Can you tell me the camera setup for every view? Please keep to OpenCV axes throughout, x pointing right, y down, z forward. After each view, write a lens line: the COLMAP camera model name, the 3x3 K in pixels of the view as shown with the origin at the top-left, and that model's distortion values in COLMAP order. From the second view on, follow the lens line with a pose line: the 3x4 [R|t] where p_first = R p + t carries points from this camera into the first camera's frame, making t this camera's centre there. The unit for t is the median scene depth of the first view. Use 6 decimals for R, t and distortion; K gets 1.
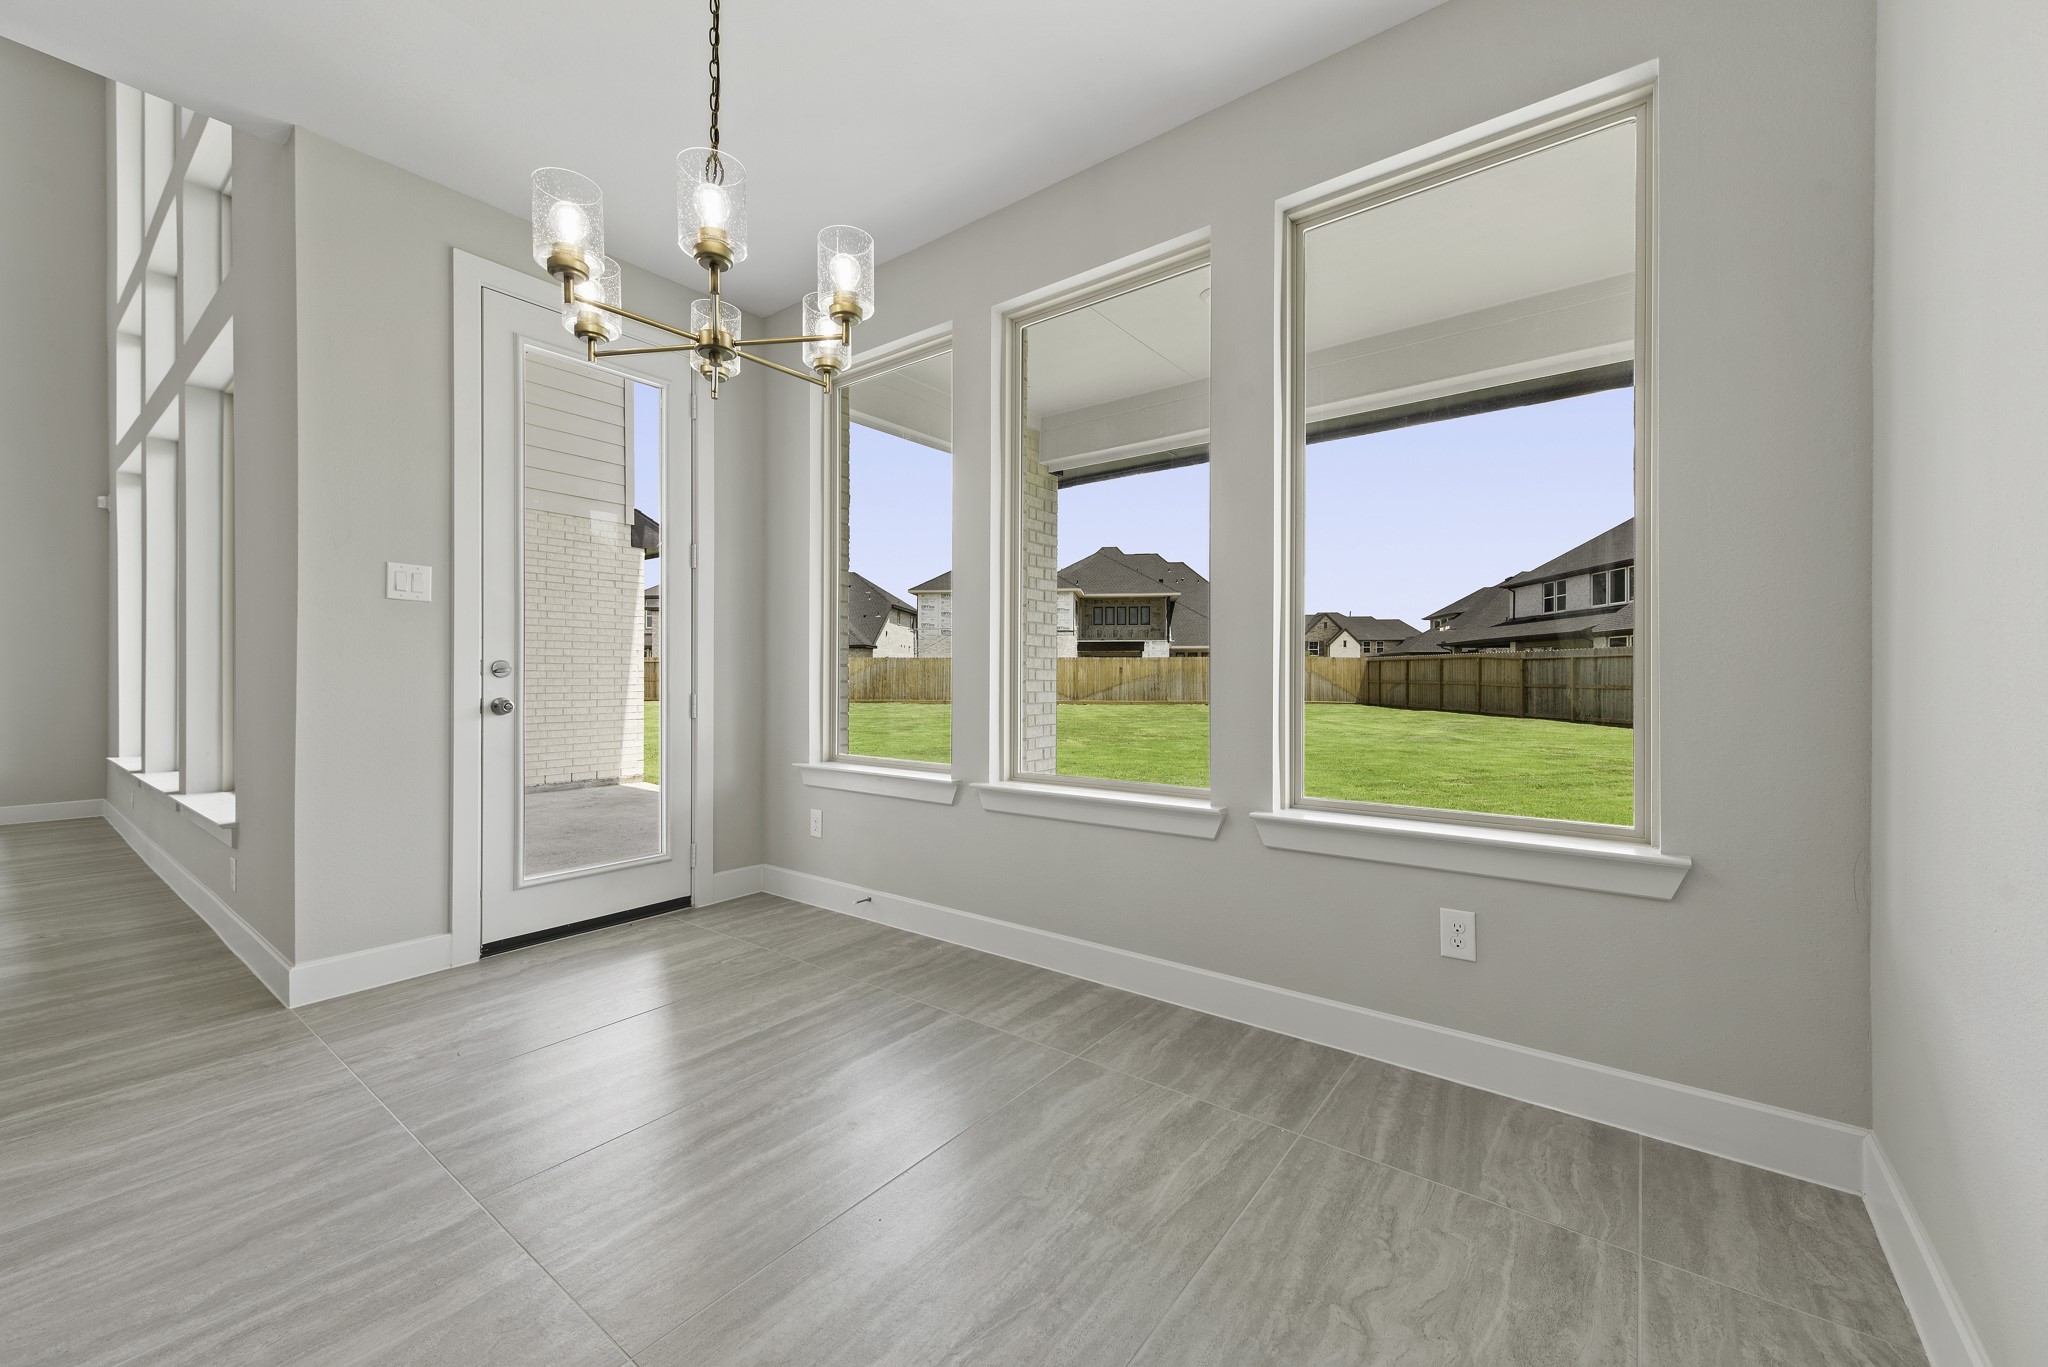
lens RADIAL K [[803.5, 0, 1023.9], [0, 803.5, 686.7], [0, 0, 1]] dist [0.010831, -0.003458]
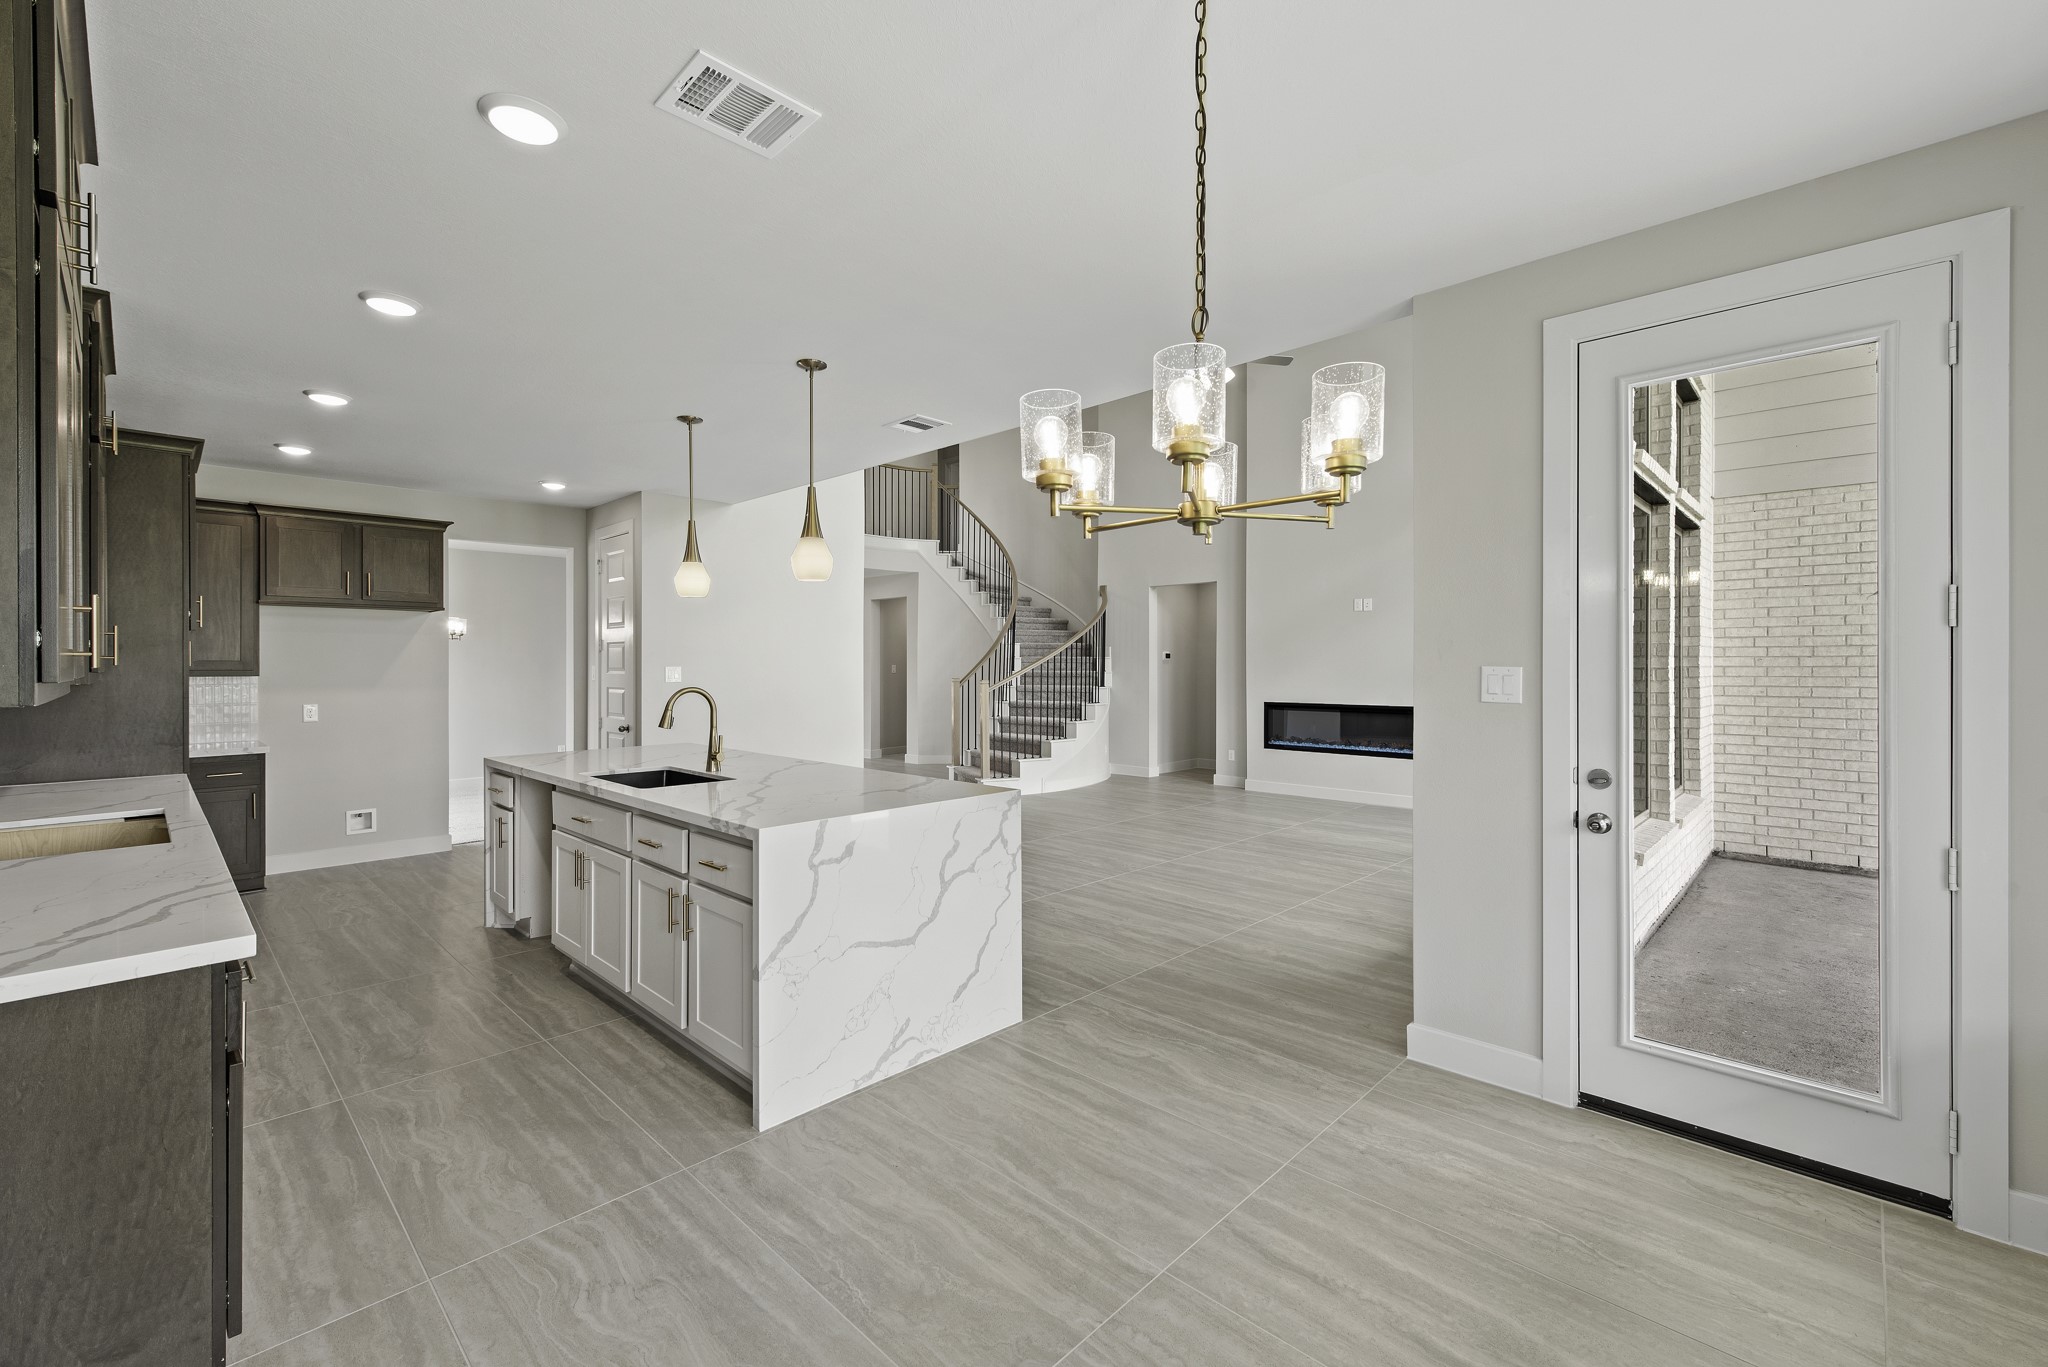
lens RADIAL K [[857.6, 0, 1024.0], [0, 857.6, 665.1], [0, 0, 1]] dist [0.008684, -0.001686]
pose [[-0.119314, -0.001393, -0.992856, 0.113704], [-0.009523, 0.999955, -0.000259, -0.047236], [0.992811, 0.009424, -0.119322, 0.174220]]
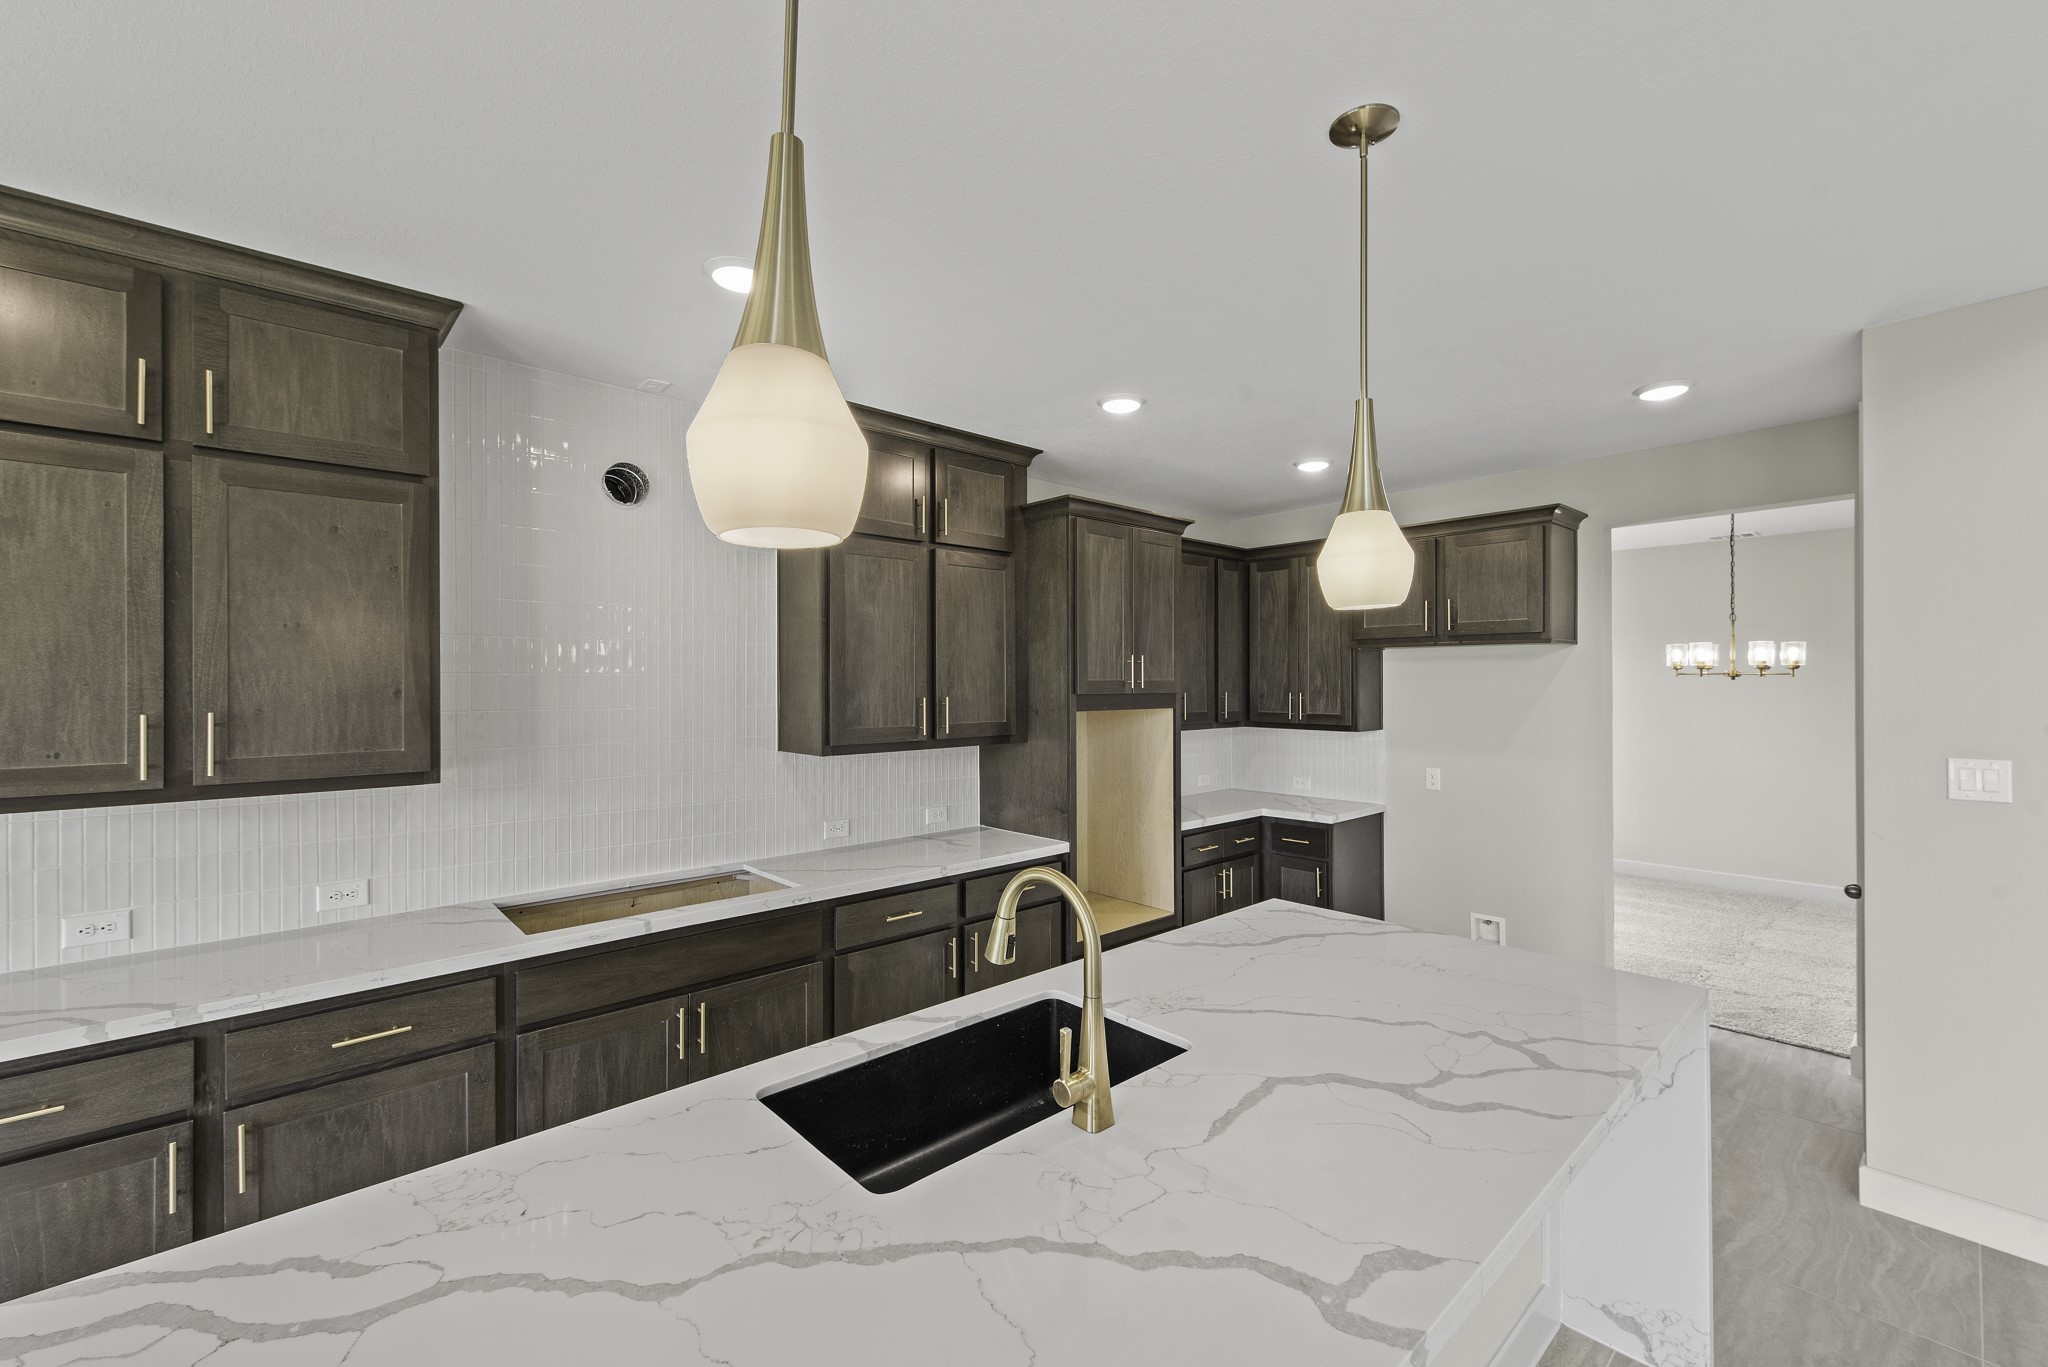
lens RADIAL K [[857.6, 0, 1035.8], [0, 857.6, 675.2], [0, 0, 1]] dist [0.008684, -0.001686]
pose [[-0.984796, 0.002559, 0.173695, -0.357105], [0.003544, 0.999979, 0.005356, -0.074703], [-0.173678, 0.005890, -0.984785, 0.110198]]
